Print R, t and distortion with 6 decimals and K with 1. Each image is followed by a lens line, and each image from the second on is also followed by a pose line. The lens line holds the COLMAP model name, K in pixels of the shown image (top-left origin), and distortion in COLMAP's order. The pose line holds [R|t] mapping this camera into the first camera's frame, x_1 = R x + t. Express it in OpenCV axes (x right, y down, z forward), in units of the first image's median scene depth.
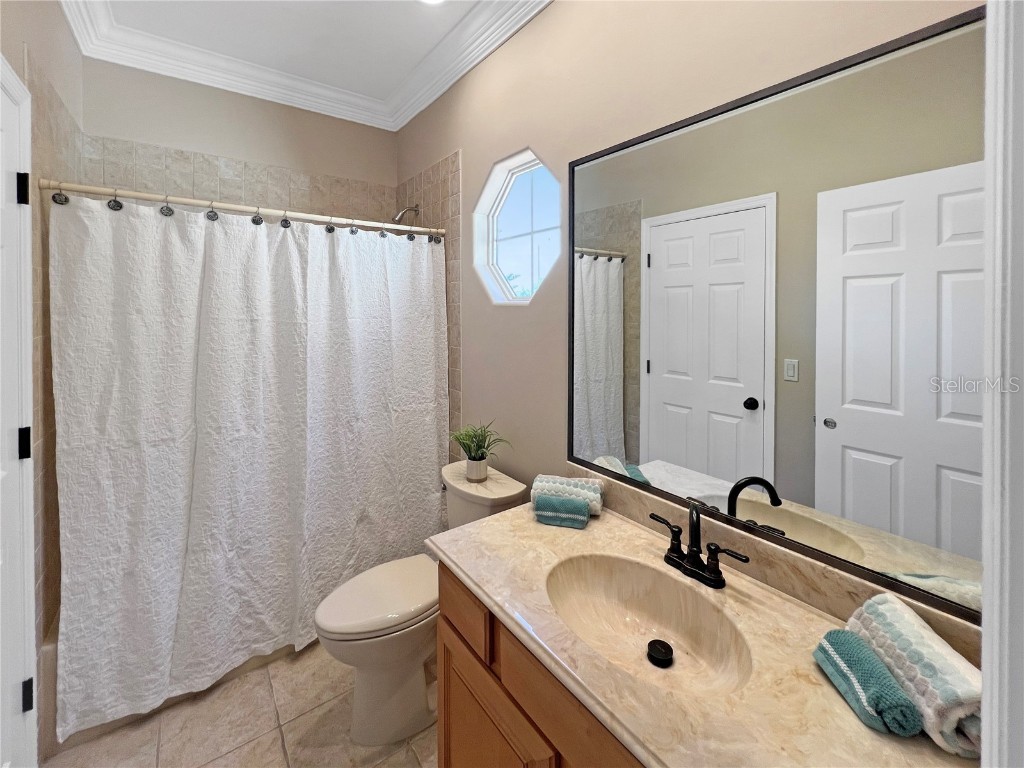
lens RADIAL K [[419.5, 0, 520.7], [0, 419.5, 389.6], [0, 0, 1]] dist [-0.002385, 0.001273]
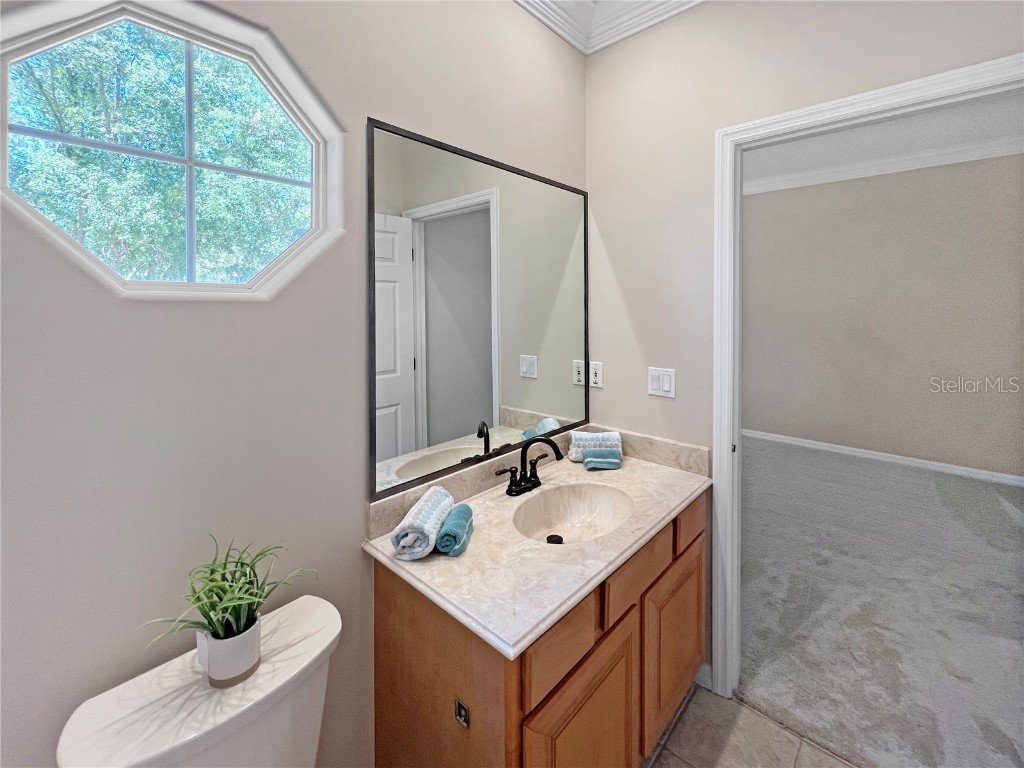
lens RADIAL K [[419.5, 0, 521.2], [0, 419.5, 378.4], [0, 0, 1]] dist [-0.002385, 0.001273]
pose [[-0.167152, -0.172516, 0.970721, -0.884622], [0.182309, 0.962186, 0.202391, -0.215288], [-0.968929, 0.210801, -0.129380, 1.081312]]
